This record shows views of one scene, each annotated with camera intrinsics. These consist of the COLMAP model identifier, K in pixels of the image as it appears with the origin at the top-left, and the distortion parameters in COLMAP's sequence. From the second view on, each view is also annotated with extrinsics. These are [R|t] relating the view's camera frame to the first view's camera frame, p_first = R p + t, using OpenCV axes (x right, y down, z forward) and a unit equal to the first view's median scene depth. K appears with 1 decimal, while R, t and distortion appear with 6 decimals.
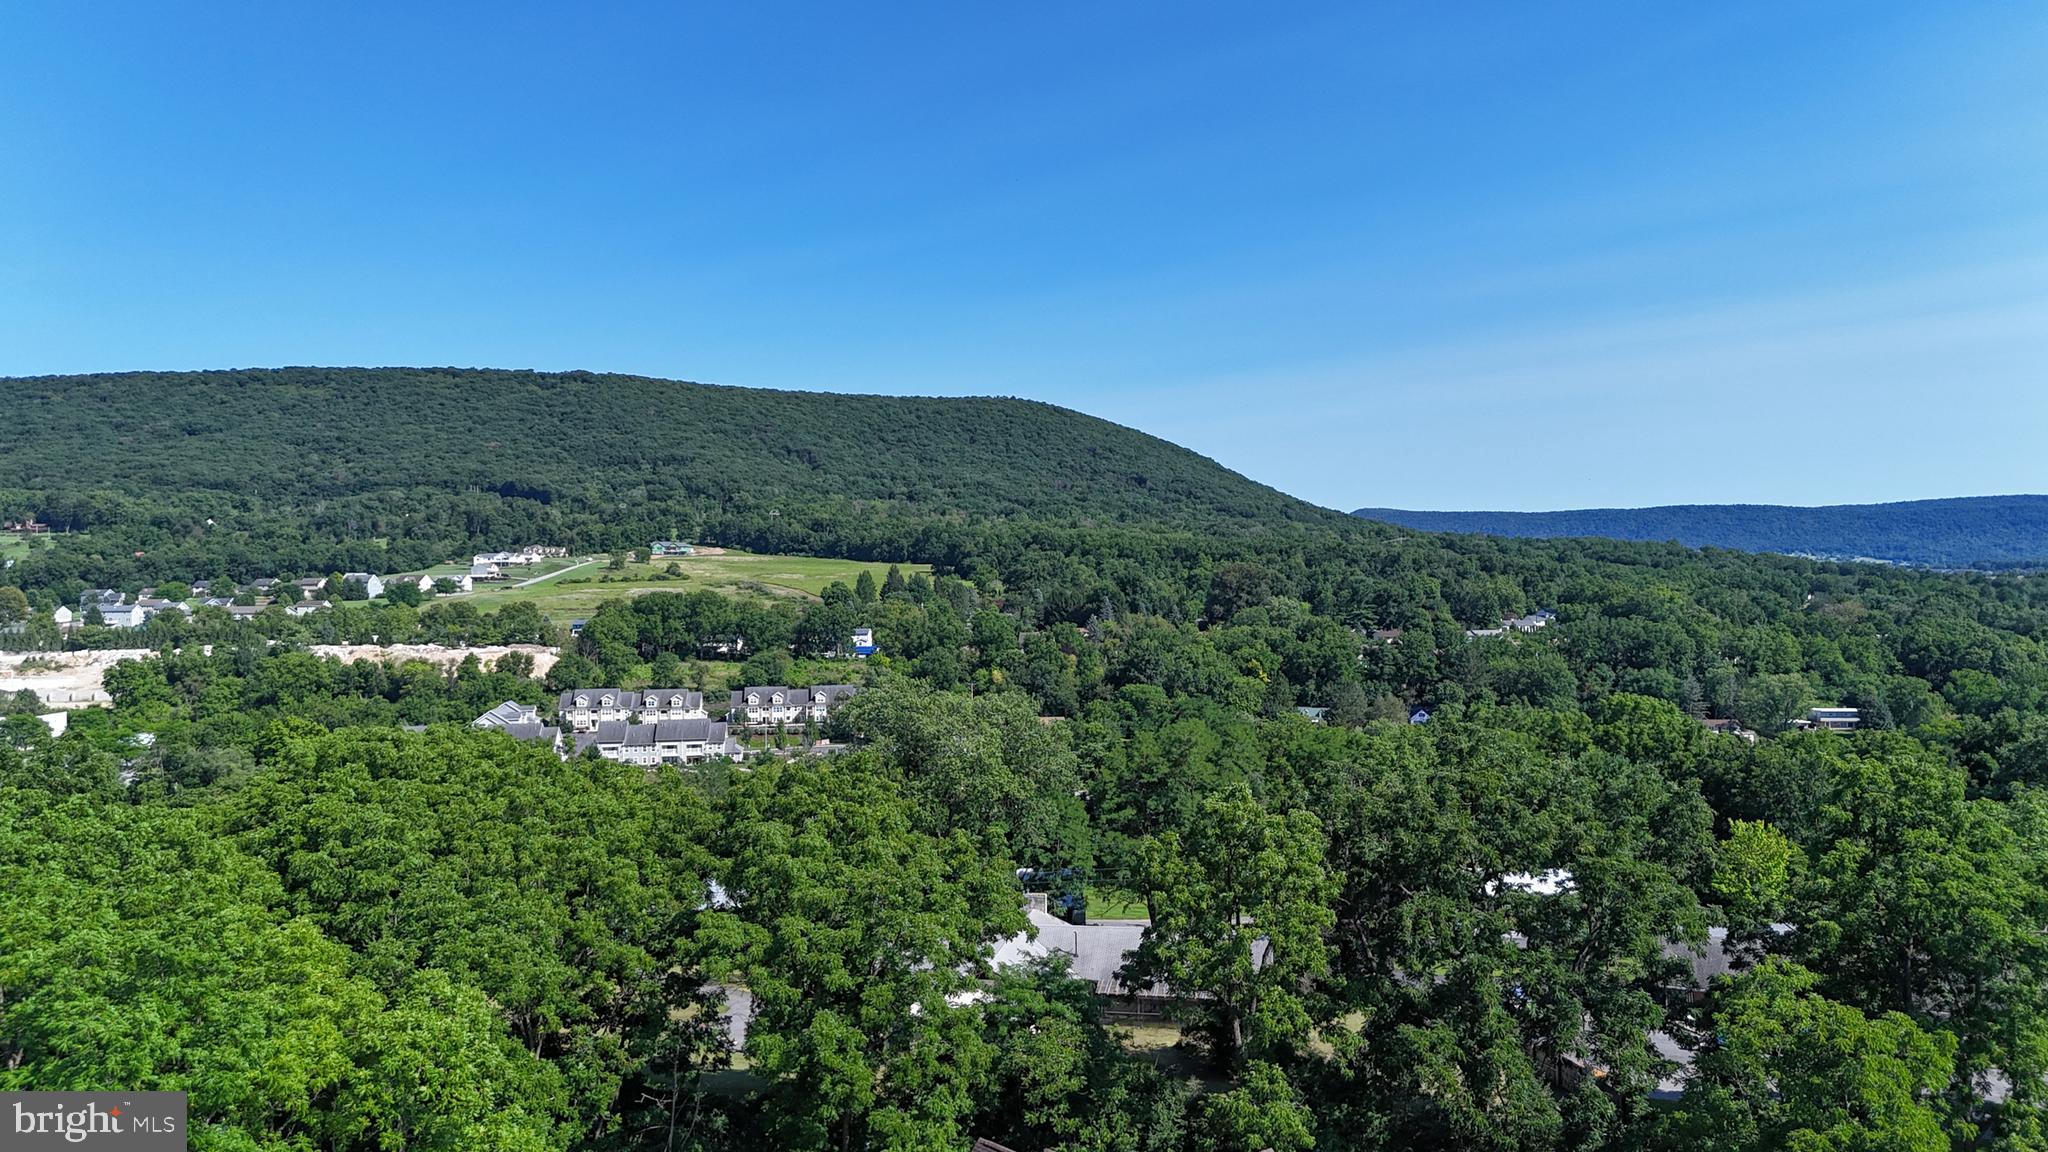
lens RADIAL K [[1503.6, 0, 1023.0], [0, 1503.6, 565.6], [0, 0, 1]] dist [0.083422, -0.087955]
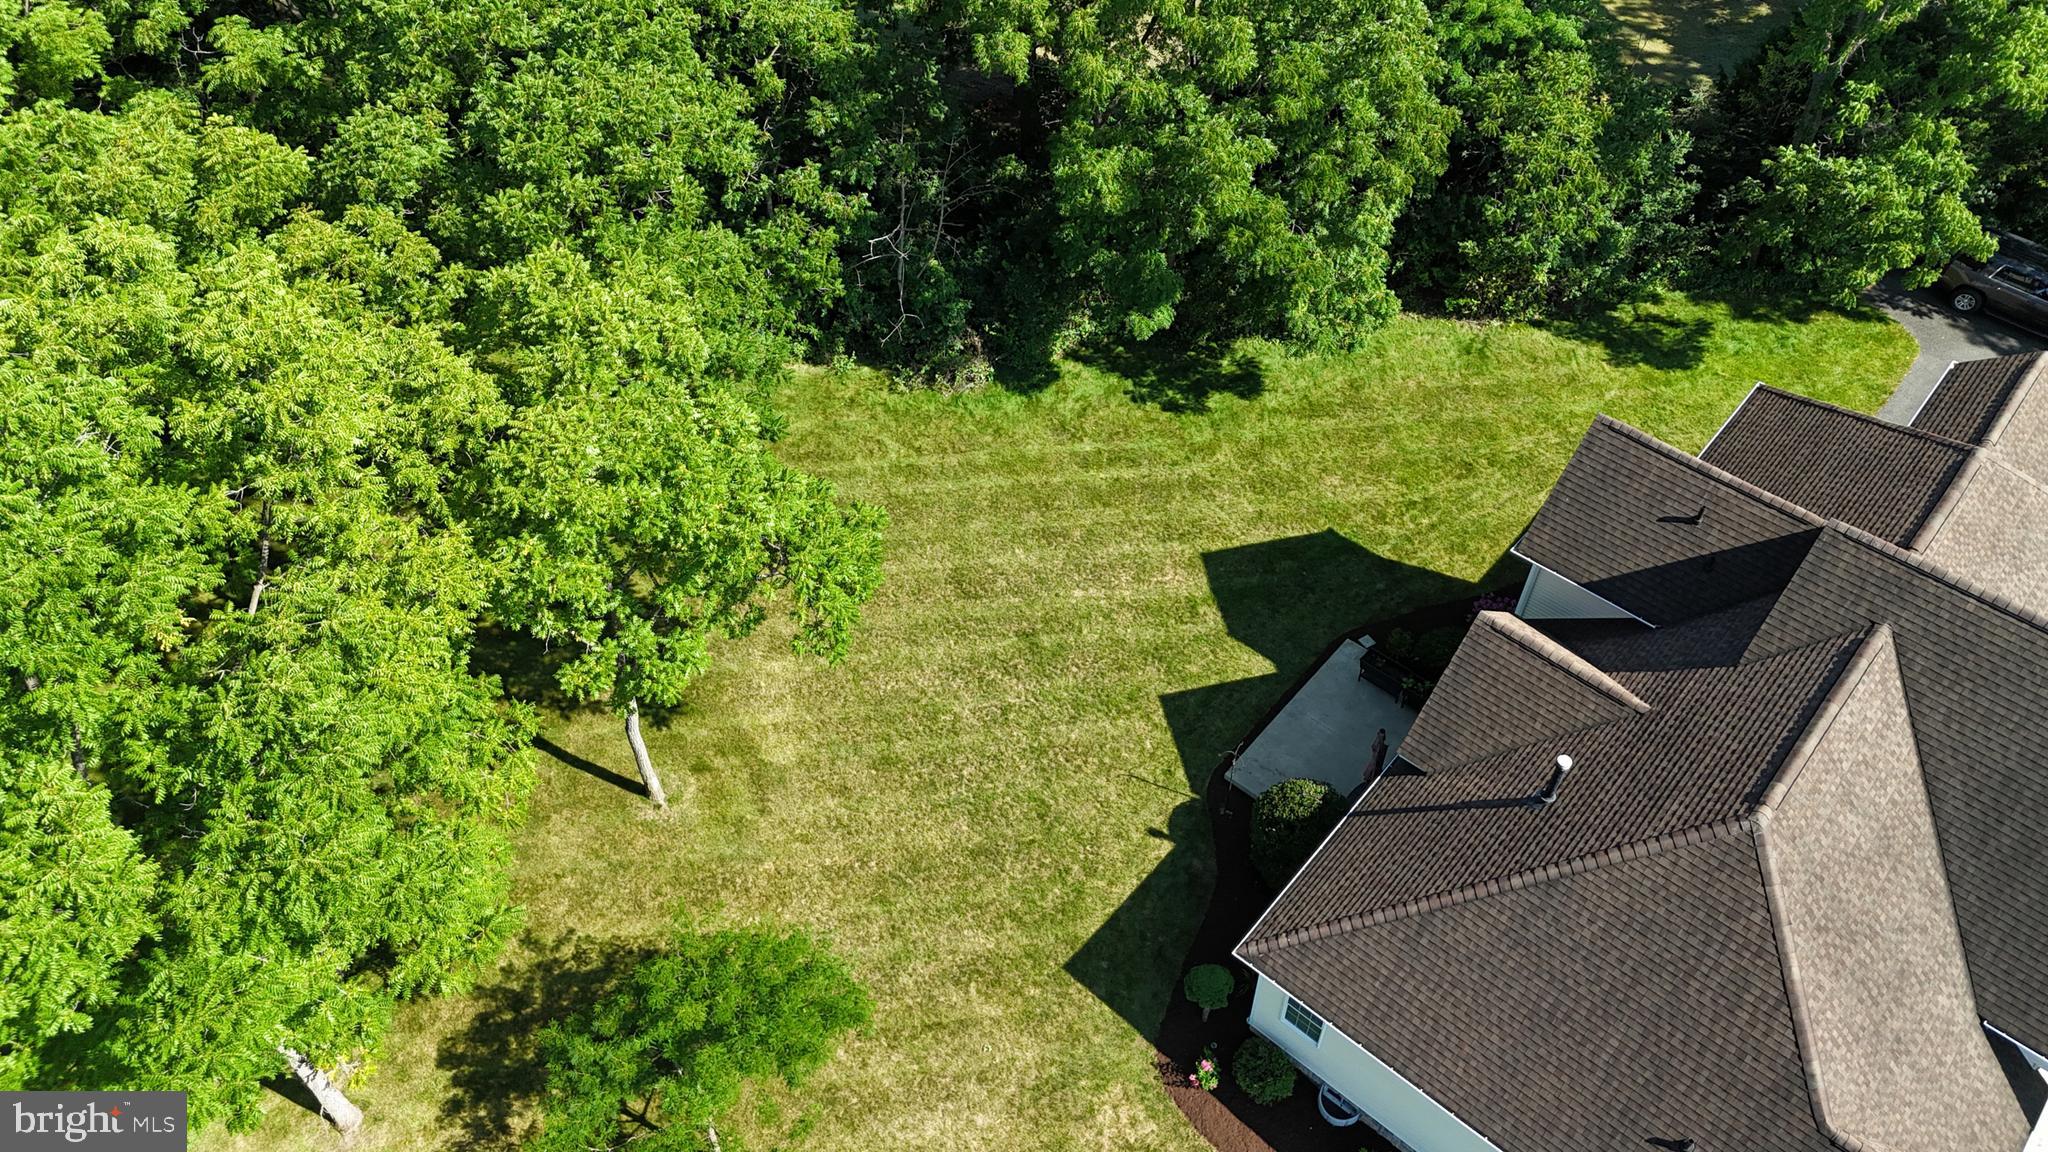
lens RADIAL K [[1503.6, 0, 1002.5], [0, 1503.6, 566.9], [0, 0, 1]] dist [0.083422, -0.087955]
pose [[0.994647, -0.086782, 0.056084, -0.240149], [0.012265, 0.638105, 0.769851, -0.020900], [-0.102597, -0.765043, 0.635754, 0.519193]]
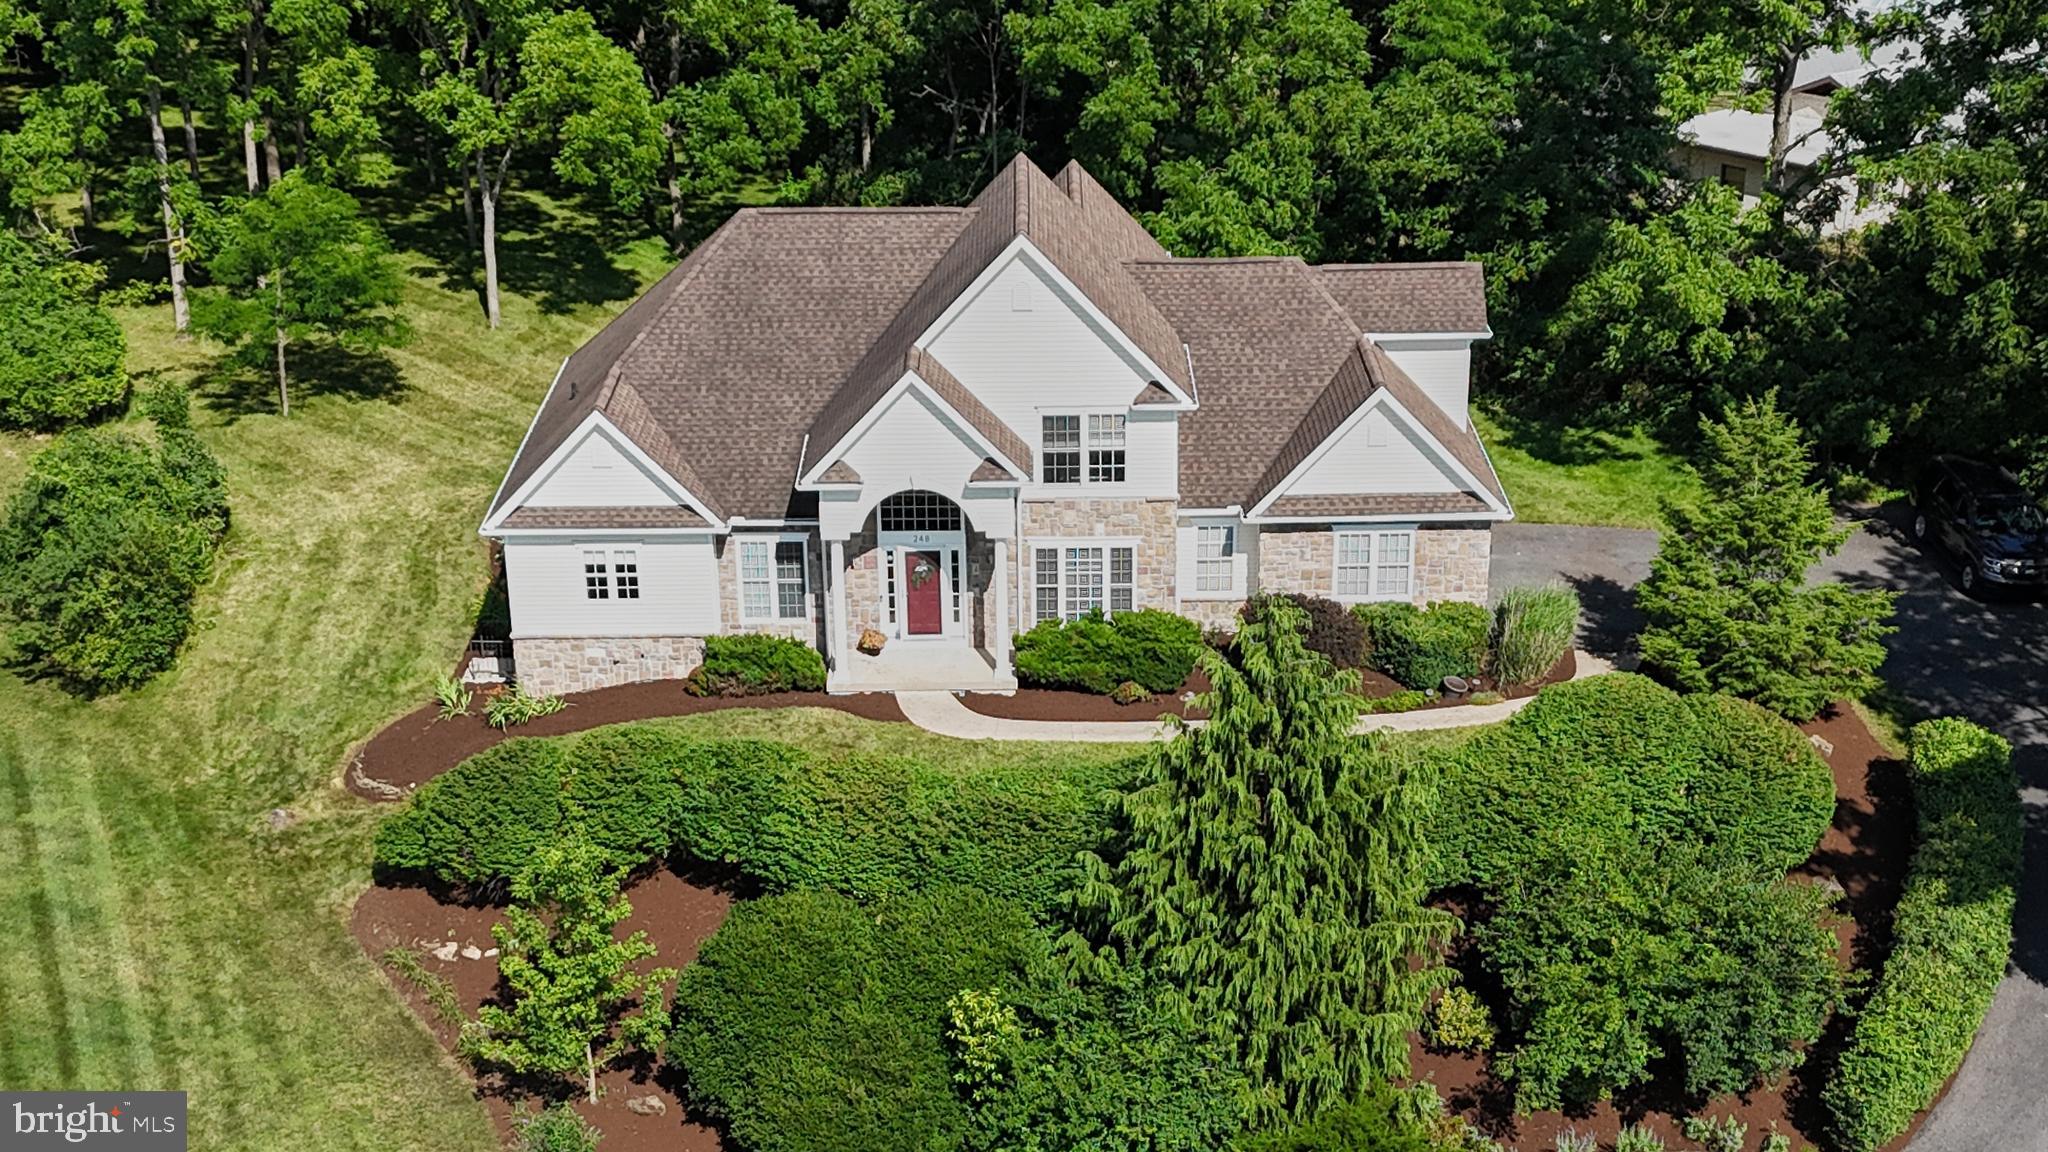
lens RADIAL K [[2891.2, 0, 1044.7], [0, 2891.2, 736.4], [0, 0, 1]] dist [0.101670, 0.000000]
pose [[0.738905, 0.272176, -0.616393, 0.680479], [0.008303, 0.911040, 0.412235, 0.069568], [0.673759, -0.309721, 0.670911, 0.053192]]
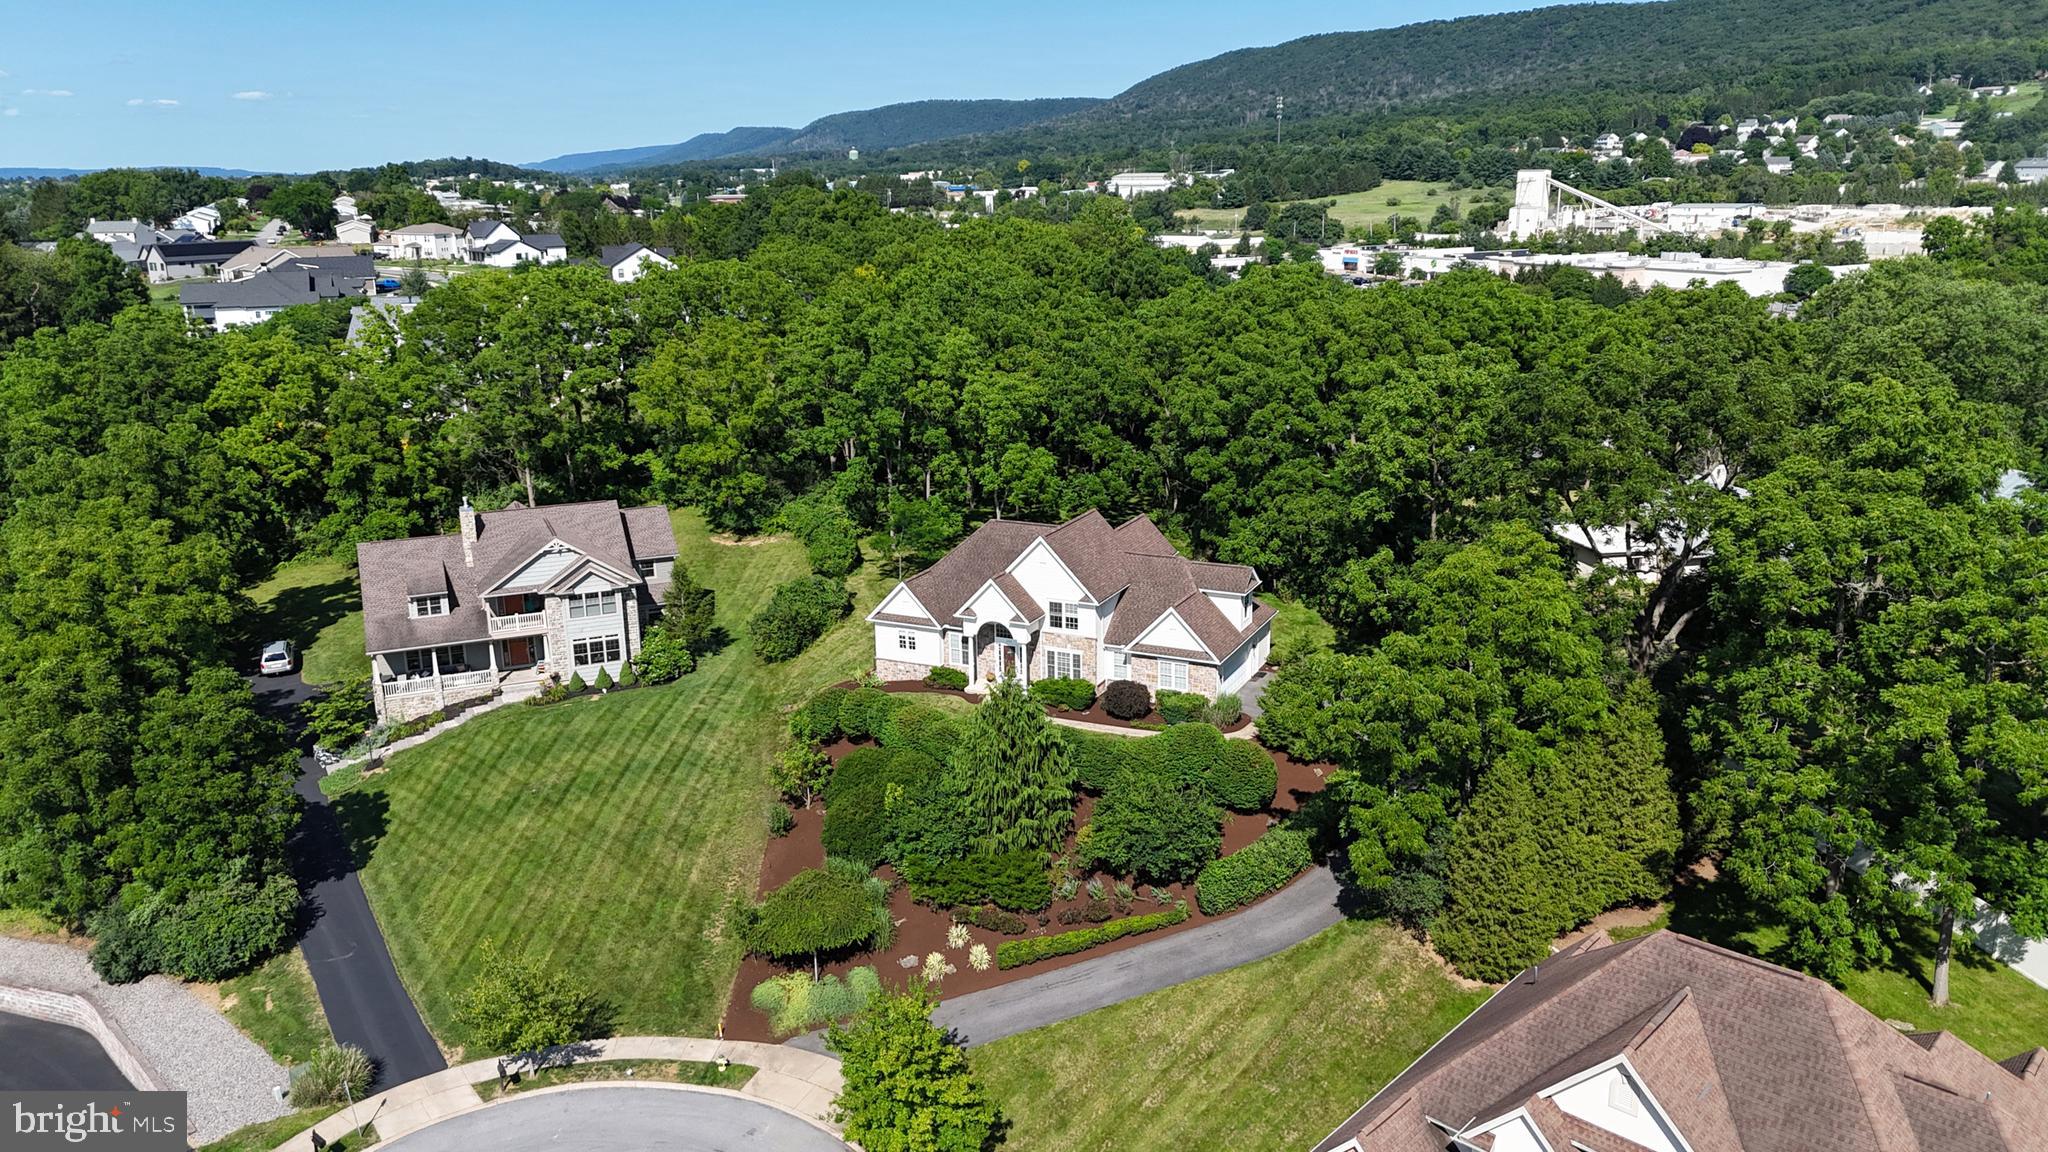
lens RADIAL K [[1503.6, 0, 1042.7], [0, 1503.6, 566.9], [0, 0, 1]] dist [0.083422, -0.087955]
pose [[0.379075, 0.243388, -0.892785, 1.222186], [0.017878, 0.962685, 0.270035, -0.020920], [0.925193, -0.118324, 0.360578, 0.231268]]
